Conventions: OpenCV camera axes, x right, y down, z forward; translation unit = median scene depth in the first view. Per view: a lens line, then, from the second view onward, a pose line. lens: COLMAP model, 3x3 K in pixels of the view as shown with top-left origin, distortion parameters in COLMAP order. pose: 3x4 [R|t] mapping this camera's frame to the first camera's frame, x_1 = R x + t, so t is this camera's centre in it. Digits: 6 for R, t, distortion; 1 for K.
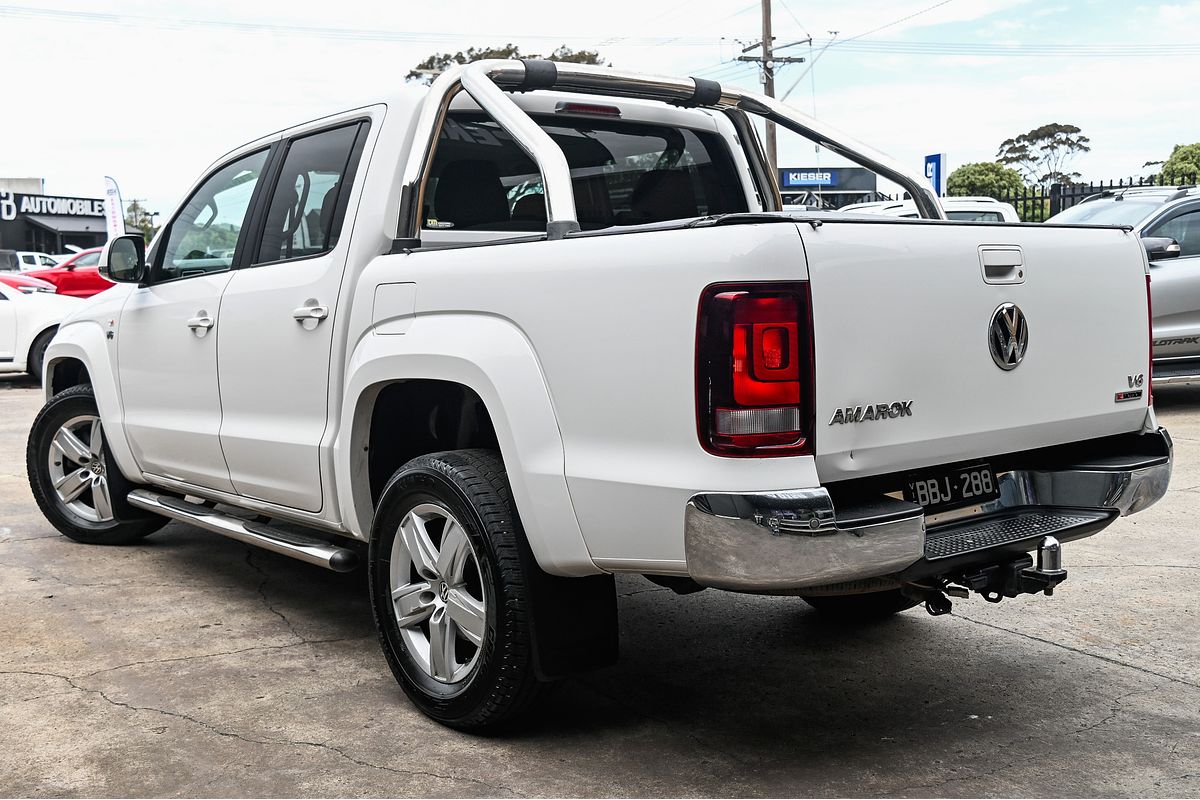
lens RADIAL K [[1293.1, 0, 600.0], [0, 1293.1, 400.0], [0, 0, 1]] dist [-0.009418, 0.000436]
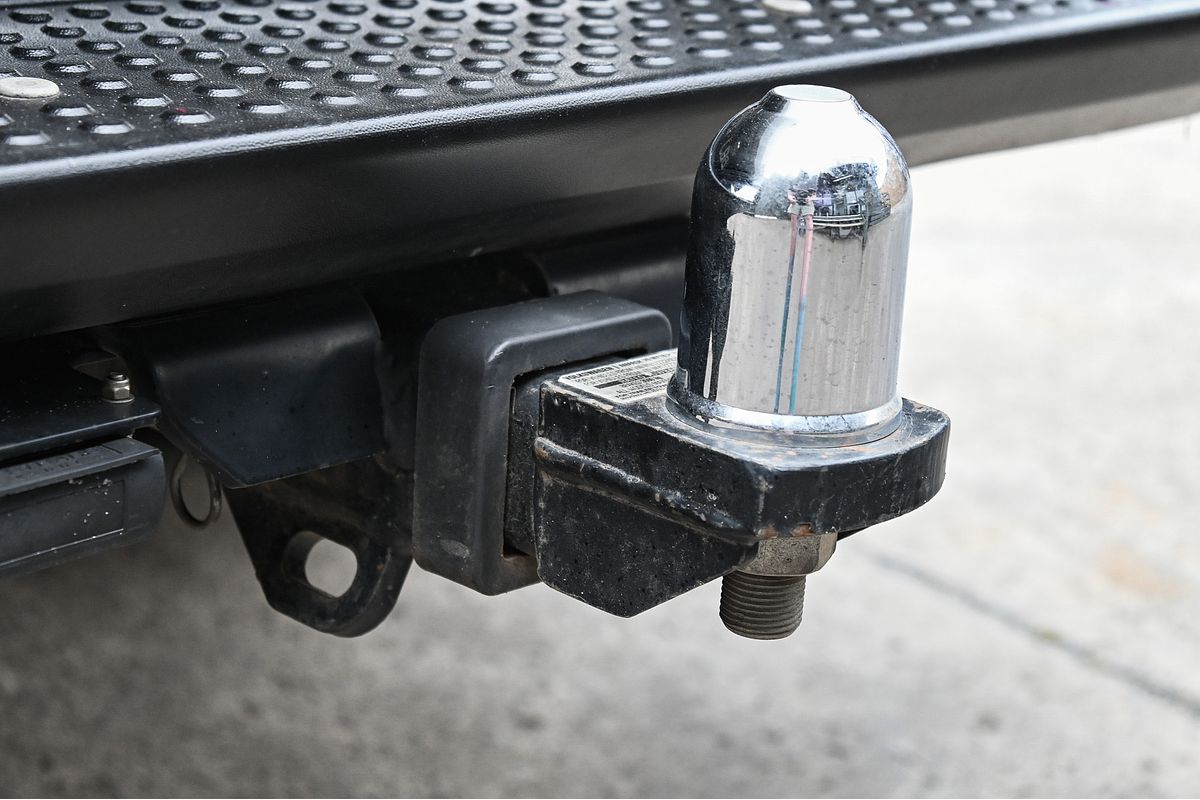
lens RADIAL K [[2839.1, 0, 600.0], [0, 2839.1, 400.0], [0, 0, 1]] dist [-0.007865, -0.037069]
pose [[0.985632, 0.047129, 0.162198, 0.313906], [-0.081582, 0.973676, 0.212837, 0.087956], [-0.147898, -0.223011, 0.963531, 0.827426]]
